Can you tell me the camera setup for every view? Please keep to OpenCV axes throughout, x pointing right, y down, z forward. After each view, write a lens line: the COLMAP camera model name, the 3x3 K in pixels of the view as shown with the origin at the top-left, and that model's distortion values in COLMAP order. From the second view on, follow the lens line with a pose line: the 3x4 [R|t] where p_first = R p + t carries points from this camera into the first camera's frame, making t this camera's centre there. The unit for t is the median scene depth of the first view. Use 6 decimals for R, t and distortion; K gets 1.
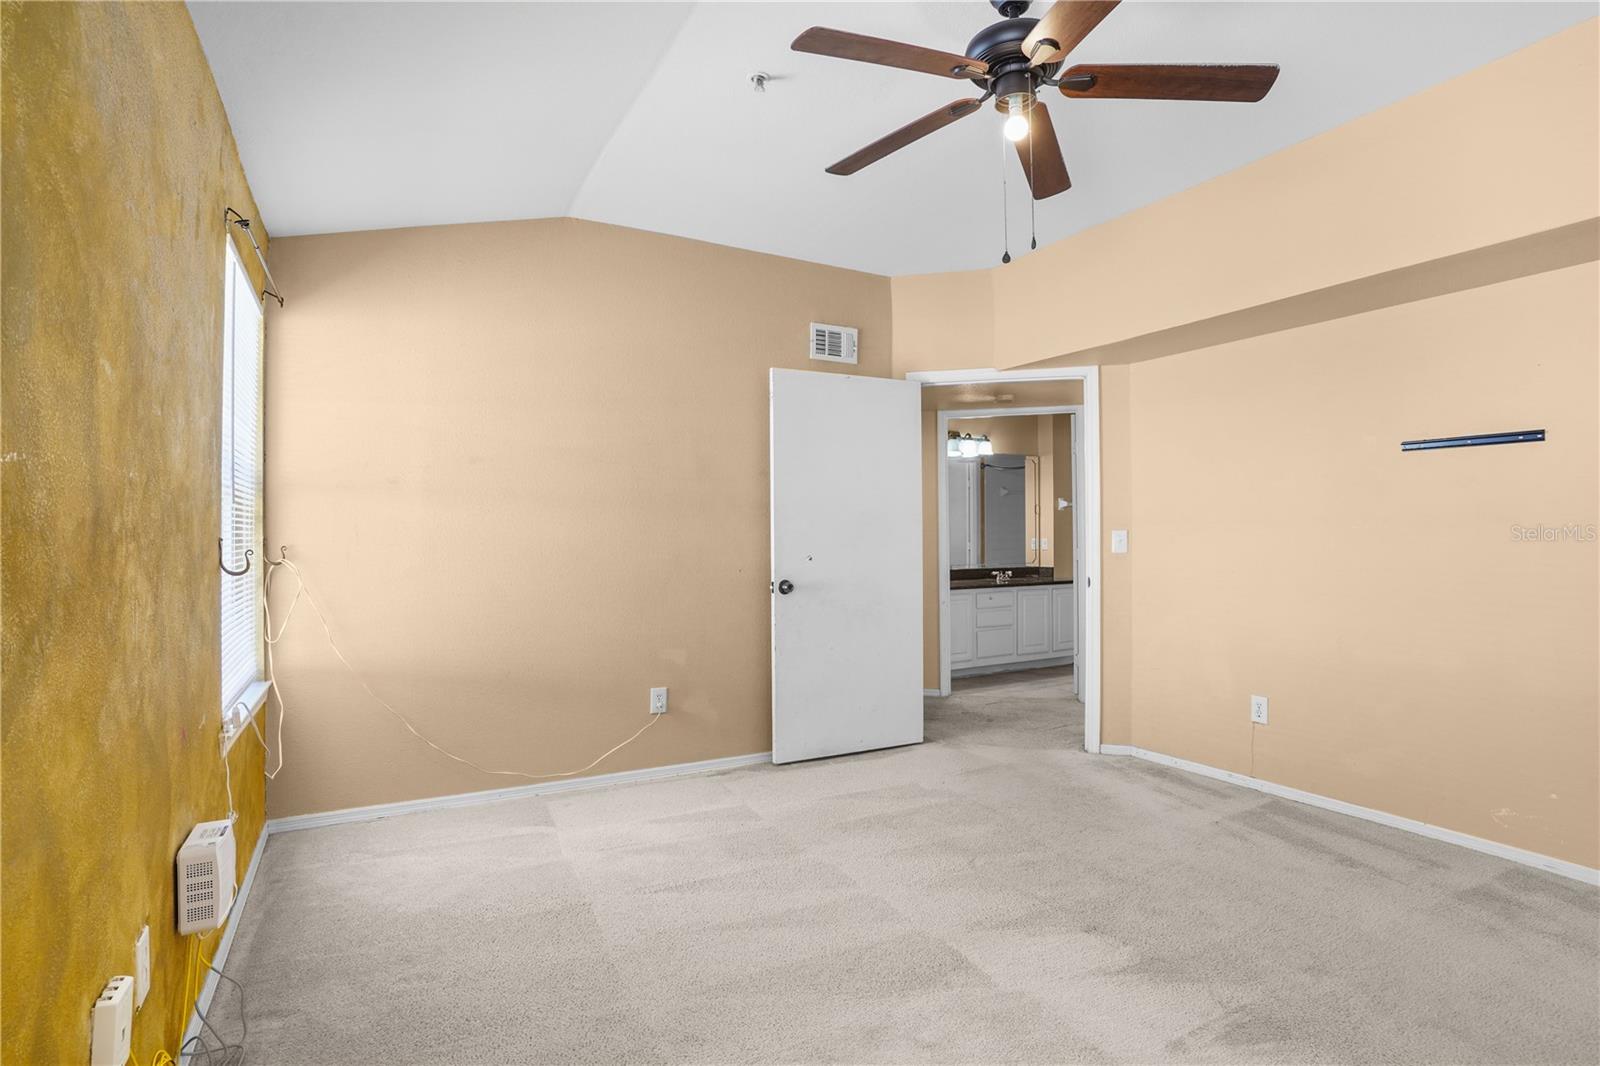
lens RADIAL K [[800.6, 0, 794.5], [0, 800.6, 541.8], [0, 0, 1]] dist [-0.090523, 0.059456]
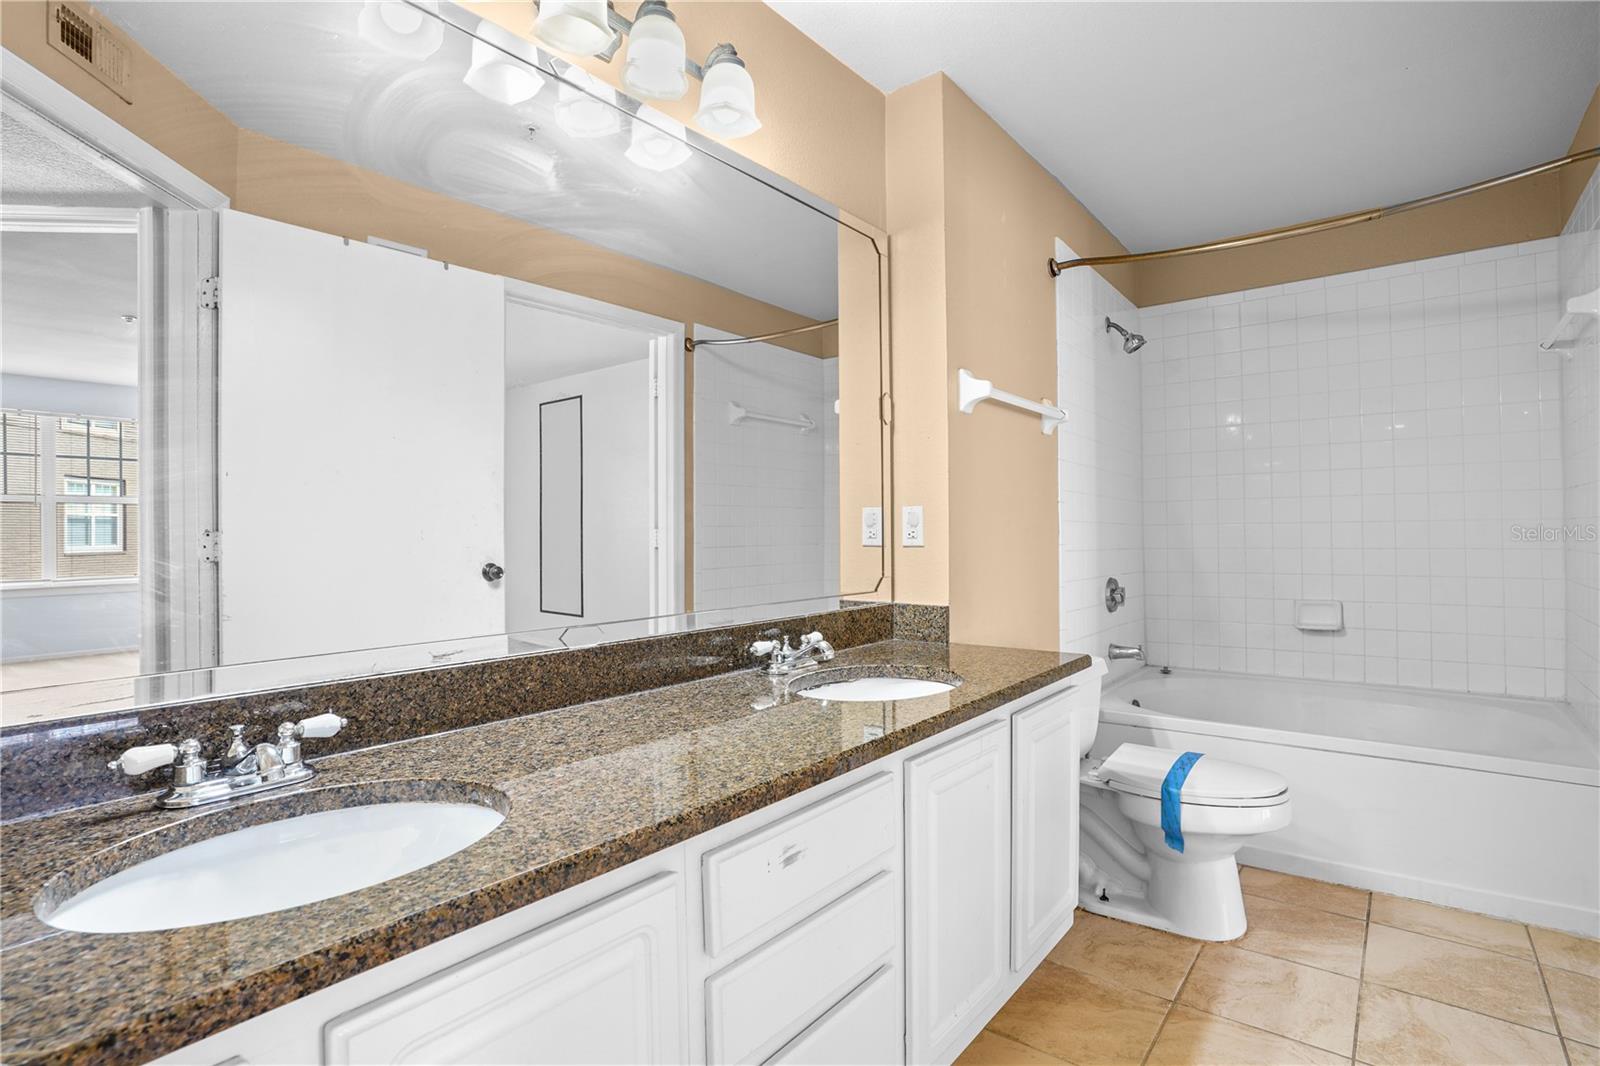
lens RADIAL K [[800.6, 0, 794.5], [0, 800.6, 541.8], [0, 0, 1]] dist [-0.090523, 0.059456]
pose [[0.926586, -0.001129, 0.376082, 0.163701], [-0.000124, 0.999995, 0.003307, 0.007563], [-0.376084, -0.003111, 0.926580, 0.741497]]
